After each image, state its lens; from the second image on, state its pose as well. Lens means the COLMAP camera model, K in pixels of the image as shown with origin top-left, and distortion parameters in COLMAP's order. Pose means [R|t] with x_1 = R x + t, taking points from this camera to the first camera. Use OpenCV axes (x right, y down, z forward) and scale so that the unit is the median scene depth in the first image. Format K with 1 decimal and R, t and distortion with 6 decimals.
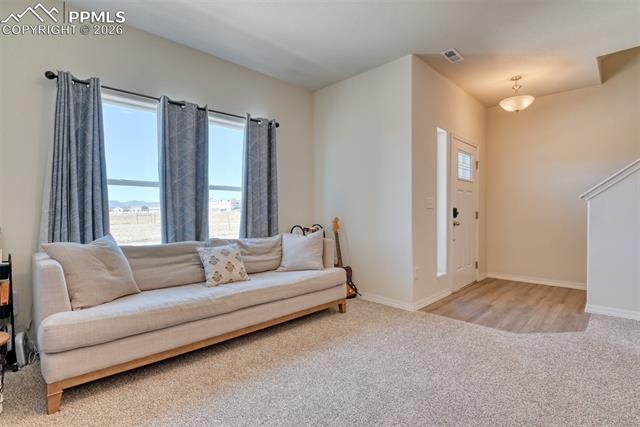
lens RADIAL K [[315.7, 0, 319.6], [0, 315.7, 209.3], [0, 0, 1]] dist [-0.031125, 0.000419]
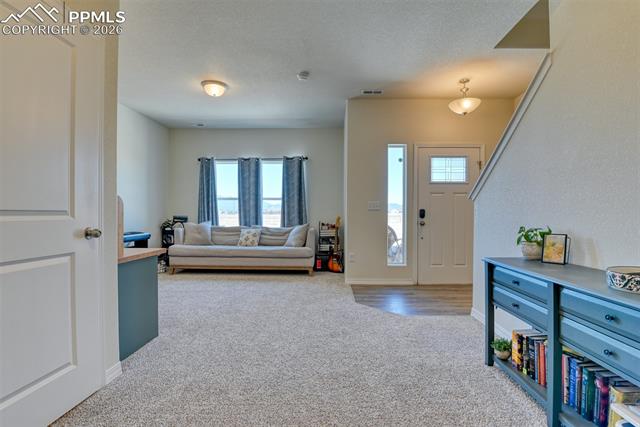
lens RADIAL K [[306.2, 0, 339.8], [0, 306.2, 213.8], [0, 0, 1]] dist [-0.000685, -0.018744]
pose [[0.707118, 0.005202, -0.707076, 1.339442], [-0.002727, 0.999986, 0.004629, 0.008472], [0.707090, -0.001345, 0.707122, 0.012028]]
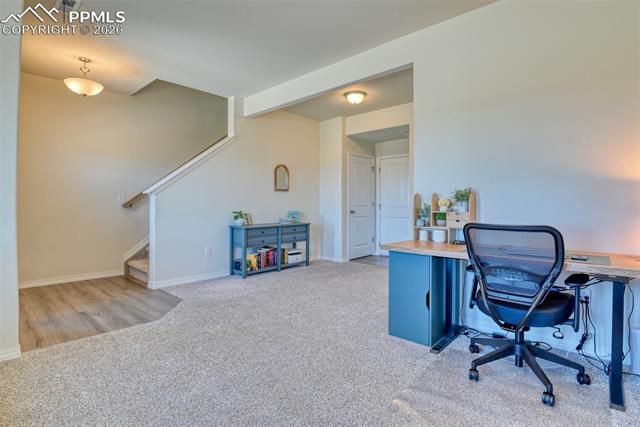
lens RADIAL K [[315.7, 0, 319.6], [0, 315.7, 209.3], [0, 0, 1]] dist [-0.031125, 0.000419]
pose [[-0.047731, -0.011304, 0.998796, -0.398772], [-0.007101, 0.999915, 0.010978, 0.005677], [-0.998835, -0.006568, -0.047807, 0.441519]]
